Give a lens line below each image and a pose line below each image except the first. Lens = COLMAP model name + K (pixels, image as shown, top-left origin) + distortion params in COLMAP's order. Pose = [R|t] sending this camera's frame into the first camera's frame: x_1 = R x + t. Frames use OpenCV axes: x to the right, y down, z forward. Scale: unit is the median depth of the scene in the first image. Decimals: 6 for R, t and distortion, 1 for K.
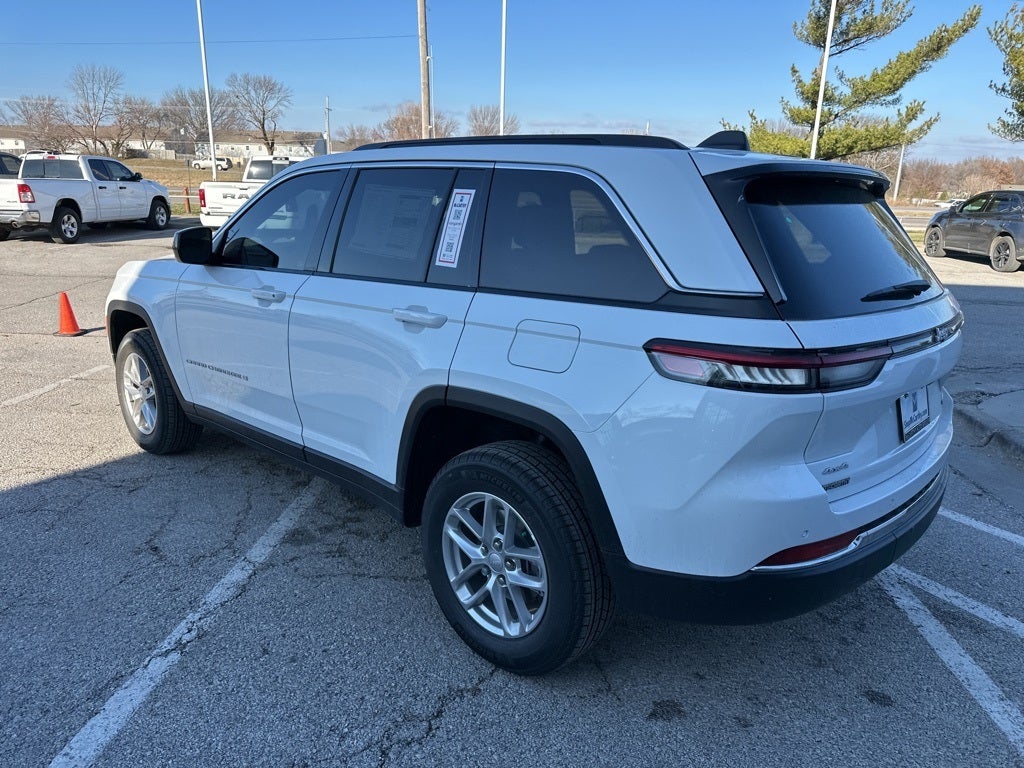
lens RADIAL K [[719.0, 0, 512.2], [0, 719.0, 389.1], [0, 0, 1]] dist [0.024409, -0.025363]
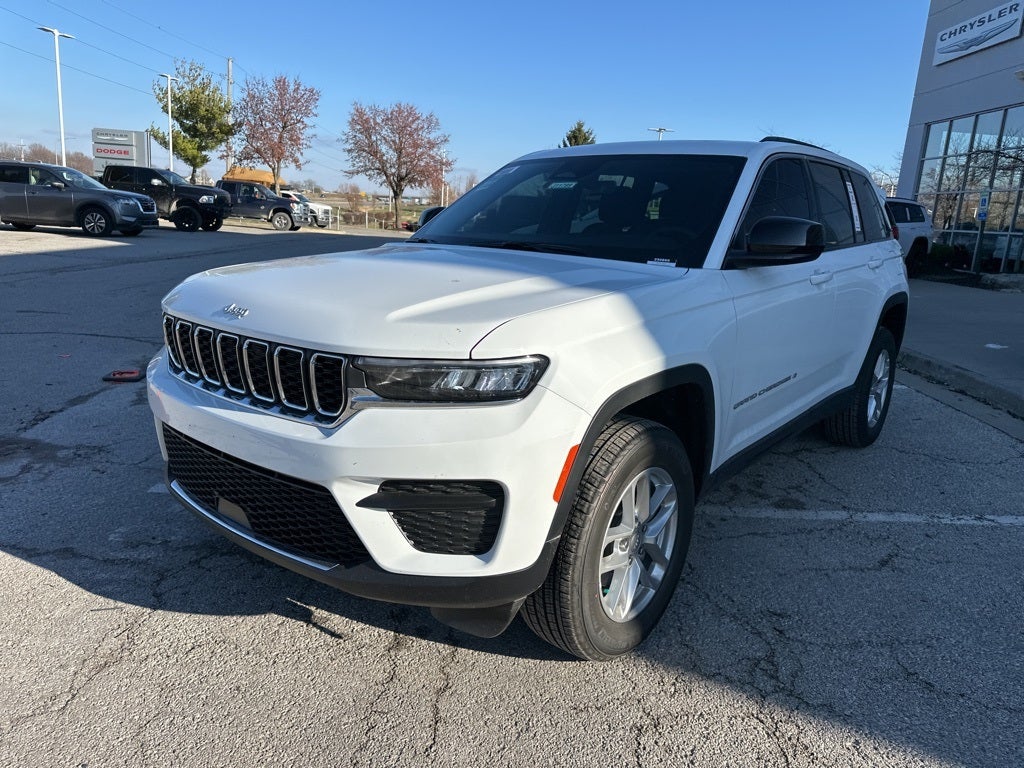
lens RADIAL K [[732.7, 0, 510.1], [0, 732.7, 372.0], [0, 0, 1]] dist [0.003524, -0.000349]
pose [[-0.062843, -0.246626, 0.967071, -1.409473], [0.219561, 0.941831, 0.254457, -0.380440], [-0.973573, 0.228322, -0.005038, 1.516552]]
